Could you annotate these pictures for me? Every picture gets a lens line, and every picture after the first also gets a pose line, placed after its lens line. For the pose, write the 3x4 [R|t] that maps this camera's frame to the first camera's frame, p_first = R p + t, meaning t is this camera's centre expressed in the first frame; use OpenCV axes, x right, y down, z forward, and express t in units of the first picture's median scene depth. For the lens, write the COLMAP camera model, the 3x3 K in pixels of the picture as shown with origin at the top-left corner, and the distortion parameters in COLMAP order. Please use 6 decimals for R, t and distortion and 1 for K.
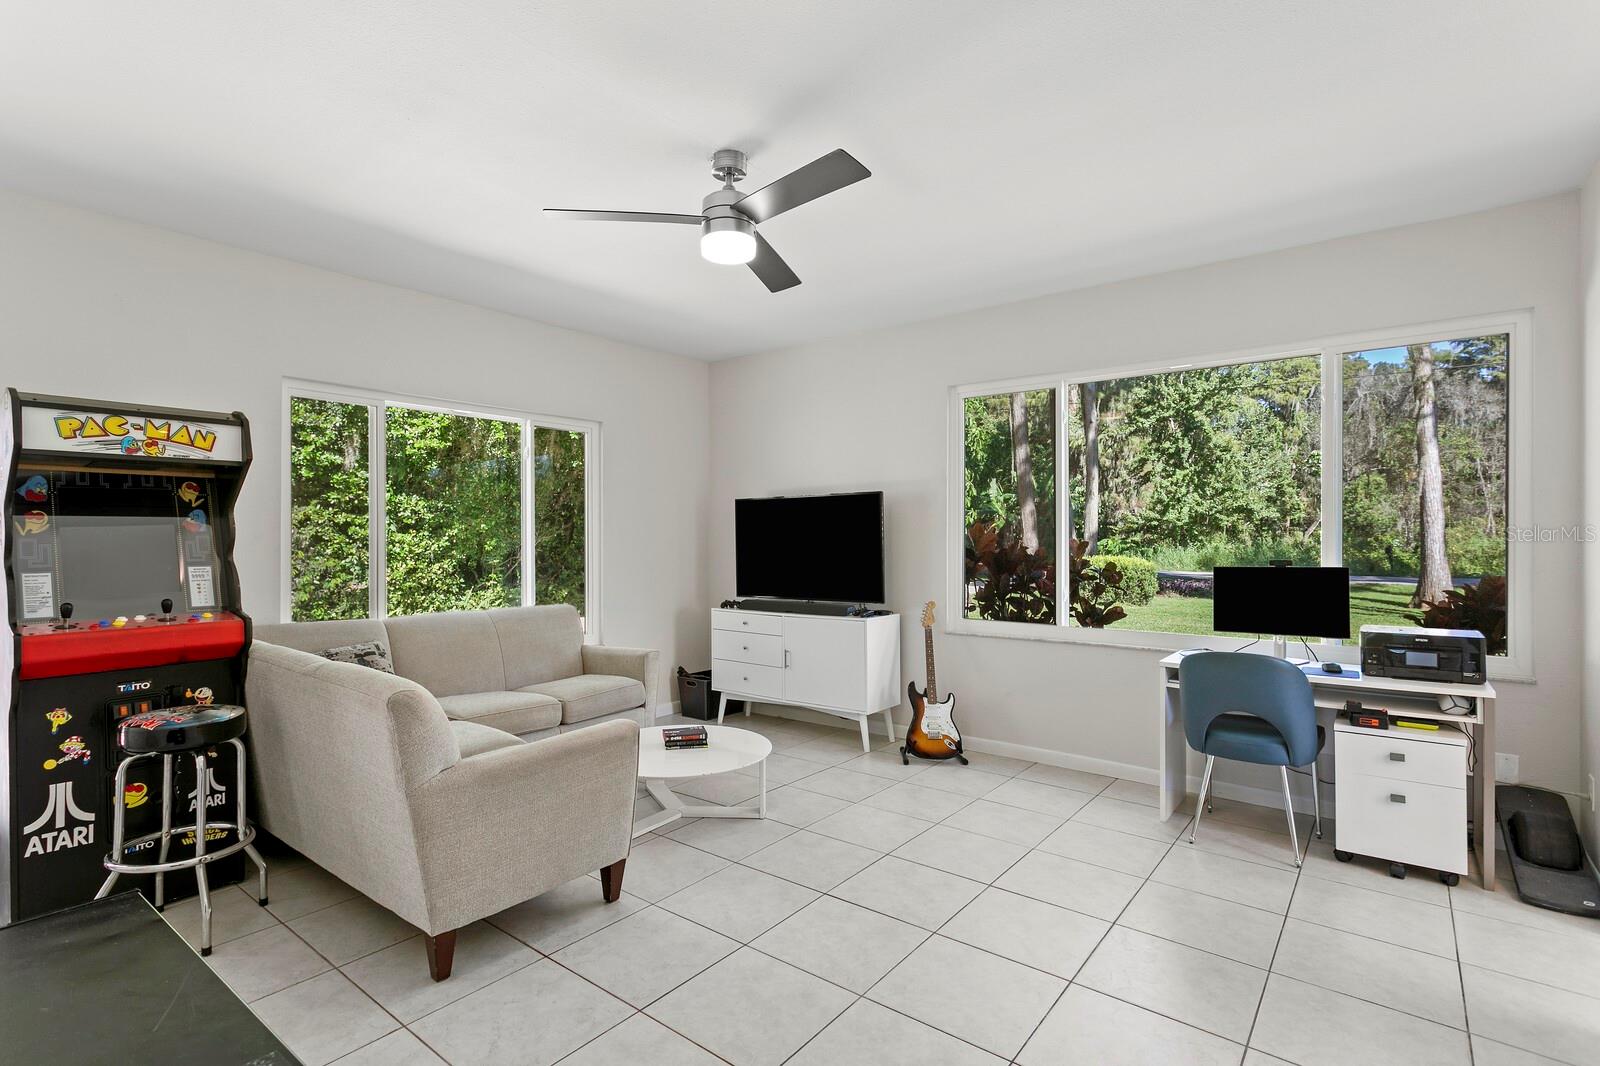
lens RADIAL K [[765.9, 0, 786.3], [0, 765.9, 538.7], [0, 0, 1]] dist [0.000839, 0.001903]
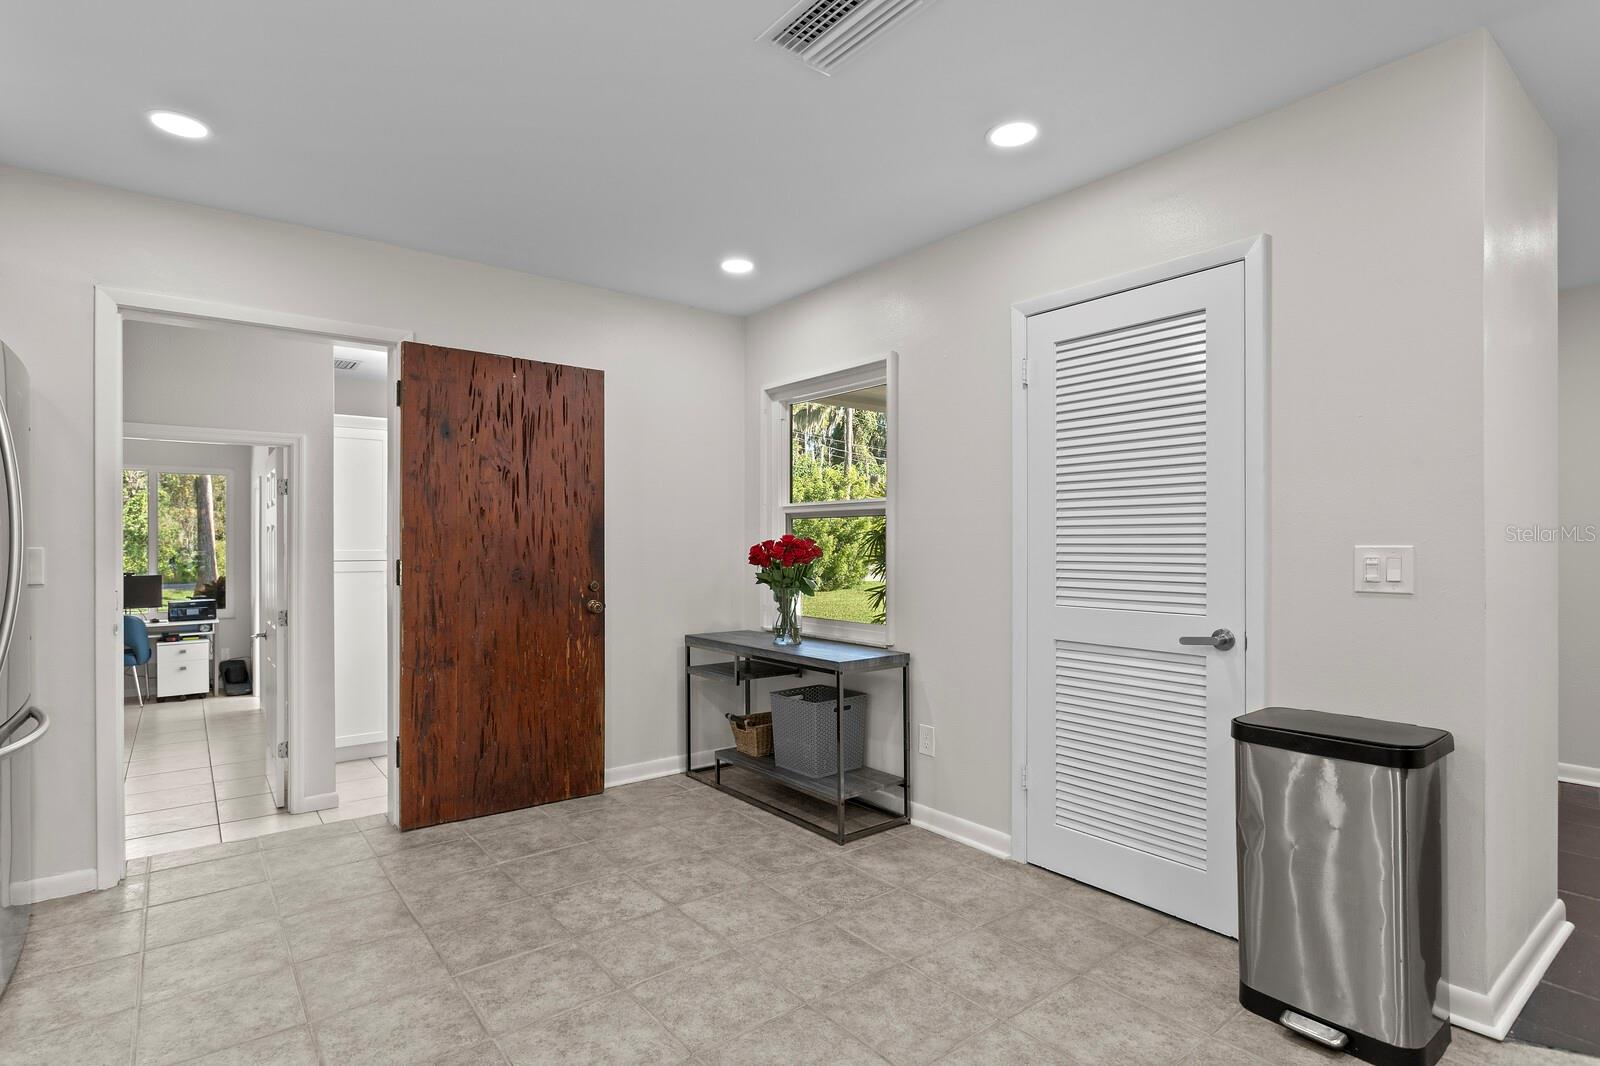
lens RADIAL K [[801.6, 0, 768.3], [0, 801.6, 539.1], [0, 0, 1]] dist [-0.005856, 0.000565]
pose [[0.259018, 0.008359, 0.965836, -1.155830], [0.001766, 0.999957, -0.009127, -0.047524], [-0.965871, 0.004070, 0.258992, -1.428758]]
